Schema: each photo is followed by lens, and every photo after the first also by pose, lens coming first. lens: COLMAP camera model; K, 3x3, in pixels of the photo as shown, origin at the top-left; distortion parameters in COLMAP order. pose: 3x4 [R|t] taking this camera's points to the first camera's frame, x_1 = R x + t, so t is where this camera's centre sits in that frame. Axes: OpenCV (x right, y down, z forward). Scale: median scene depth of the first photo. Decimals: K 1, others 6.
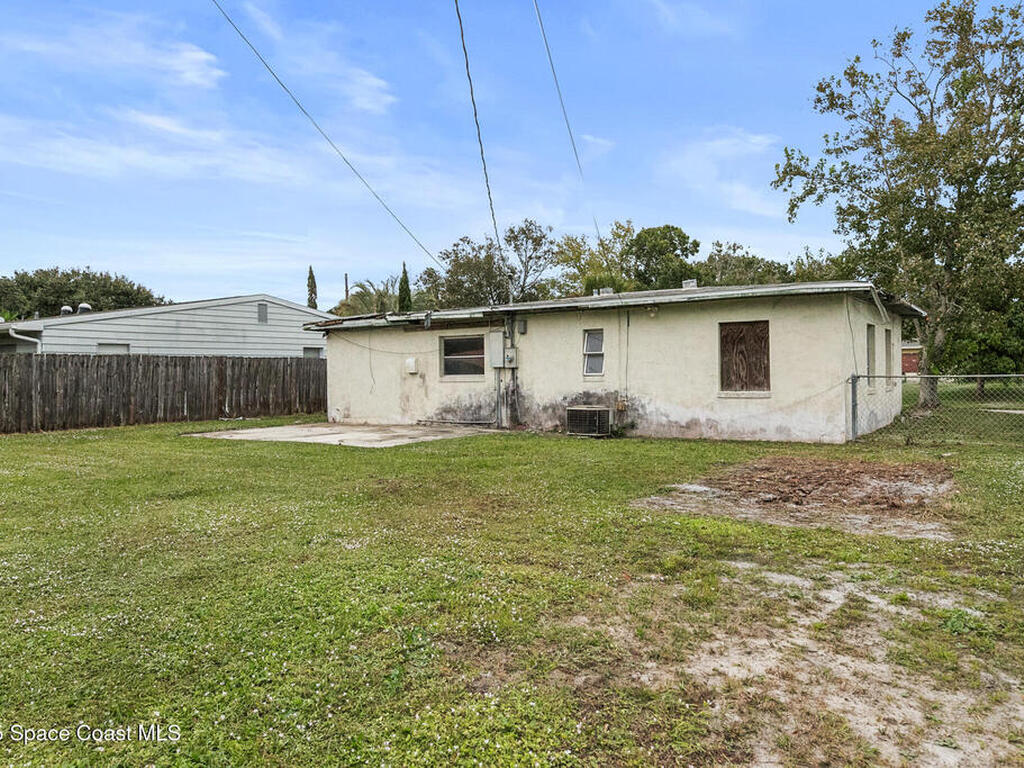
lens RADIAL K [[753.3, 0, 518.5], [0, 753.3, 381.5], [0, 0, 1]] dist [0.010381, -0.008180]
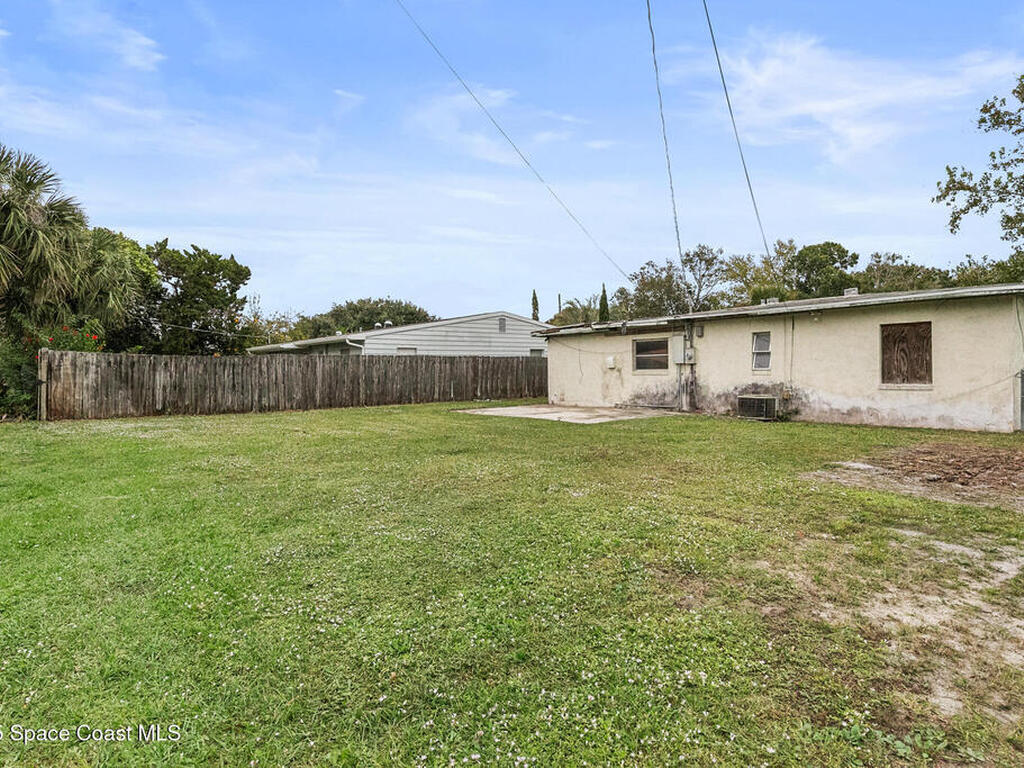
lens RADIAL K [[573.5, 0, 512.2], [0, 573.5, 376.3], [0, 0, 1]] dist [0.010832, -0.003856]
pose [[0.954399, 0.004843, -0.298495, -0.007590], [-0.003899, 0.999985, 0.003758, 0.000217], [0.298509, -0.002423, 0.954404, -0.009461]]
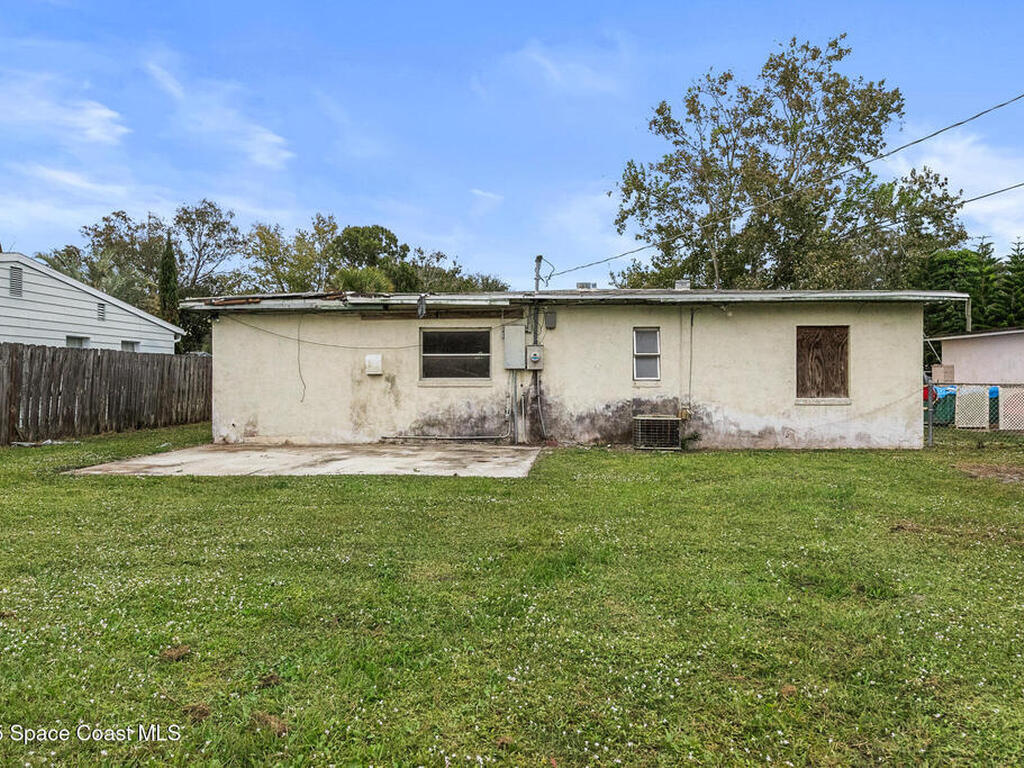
lens RADIAL K [[753.3, 0, 523.1], [0, 753.3, 376.0], [0, 0, 1]] dist [0.010381, -0.008180]
pose [[0.860712, 0.014866, 0.508876, -0.441266], [-0.005059, 0.999774, -0.020650, 0.005709], [-0.509068, 0.015199, 0.860592, 0.307275]]
